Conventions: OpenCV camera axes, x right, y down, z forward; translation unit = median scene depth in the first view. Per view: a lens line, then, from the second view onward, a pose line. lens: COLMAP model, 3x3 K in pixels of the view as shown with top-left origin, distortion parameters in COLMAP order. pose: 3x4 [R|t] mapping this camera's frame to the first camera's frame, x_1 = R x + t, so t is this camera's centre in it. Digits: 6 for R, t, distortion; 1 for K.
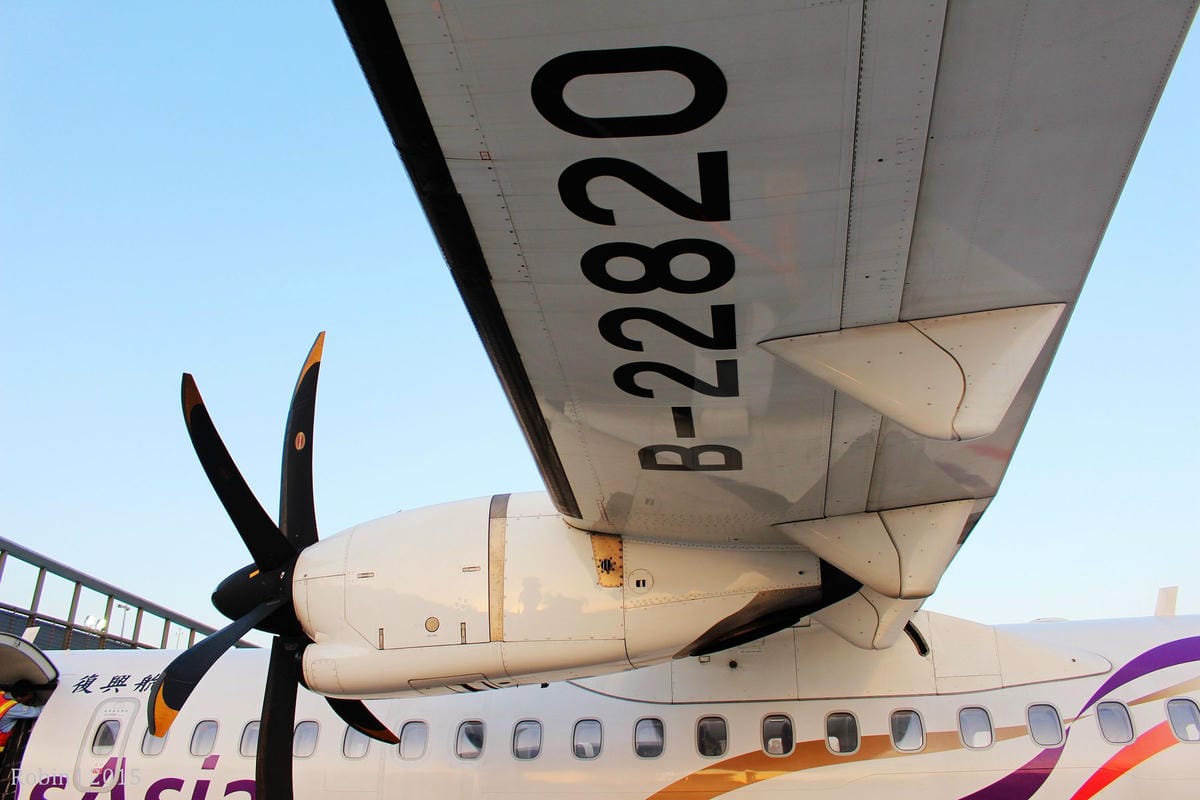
lens RADIAL K [[988.7, 0, 600.0], [0, 988.7, 400.0], [0, 0, 1]] dist [-0.155974, 0.135025]
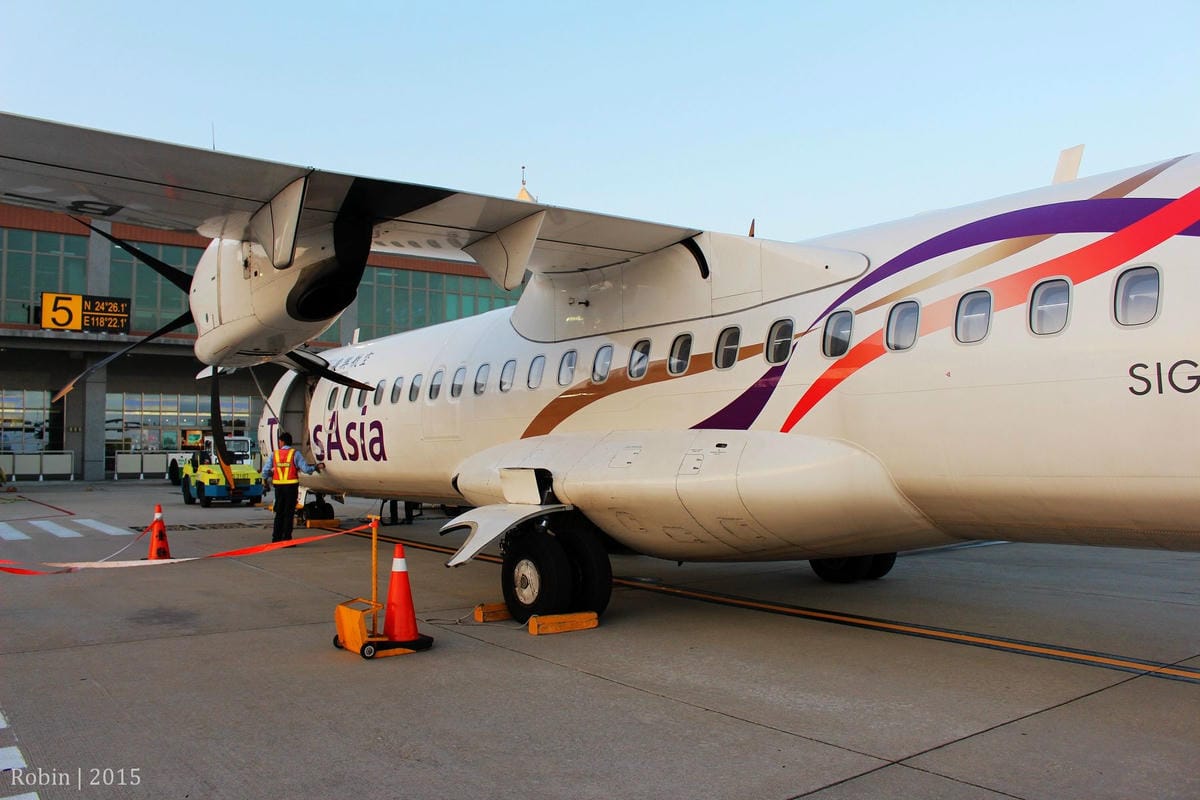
lens RADIAL K [[1005.2, 0, 600.0], [0, 1005.2, 400.0], [0, 0, 1]] dist [-0.161552, 0.121423]
pose [[0.732927, -0.043934, -0.678887, 0.993071], [0.278653, 0.929749, 0.240665, 0.113429], [0.620621, -0.365564, 0.693681, 0.202336]]
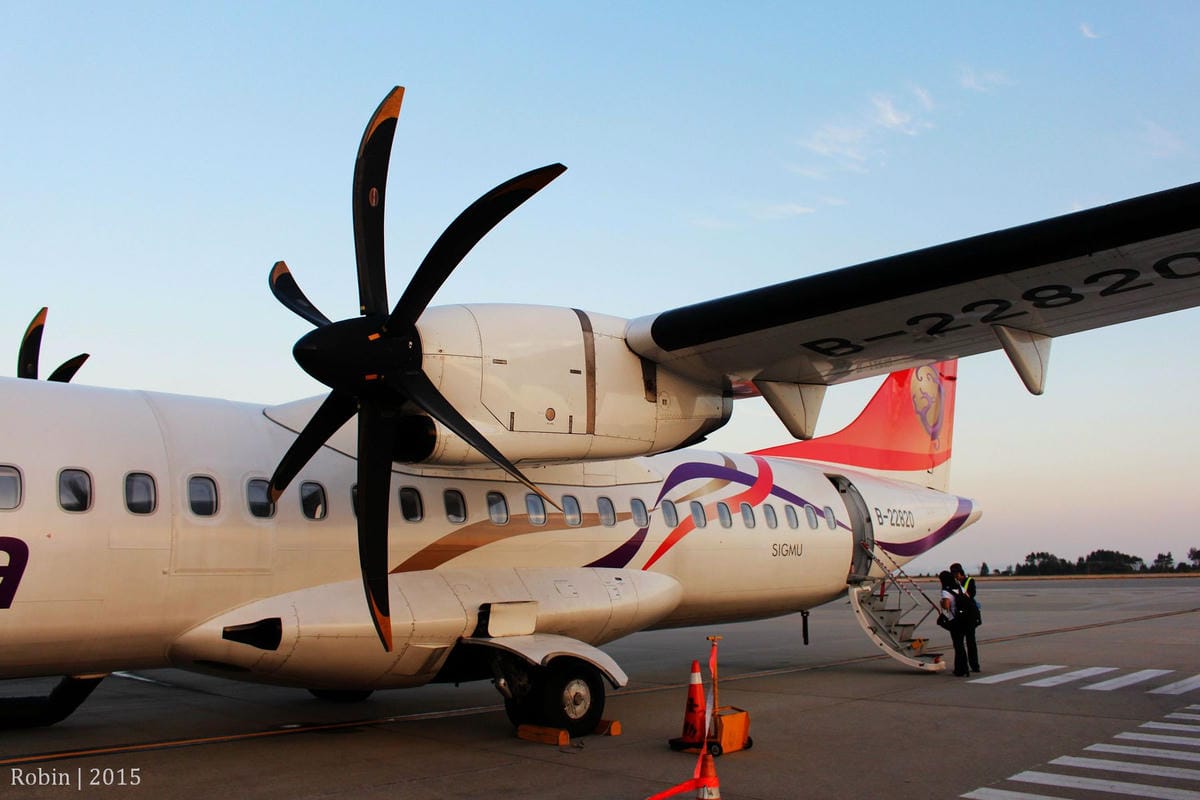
lens RADIAL K [[1005.2, 0, 600.0], [0, 1005.2, 400.0], [0, 0, 1]] dist [-0.161552, 0.121423]
pose [[0.584210, 0.121859, 0.802402, -0.821445], [-0.305068, 0.949134, 0.077970, 0.076409], [-0.752085, -0.290338, 0.591668, 0.187554]]
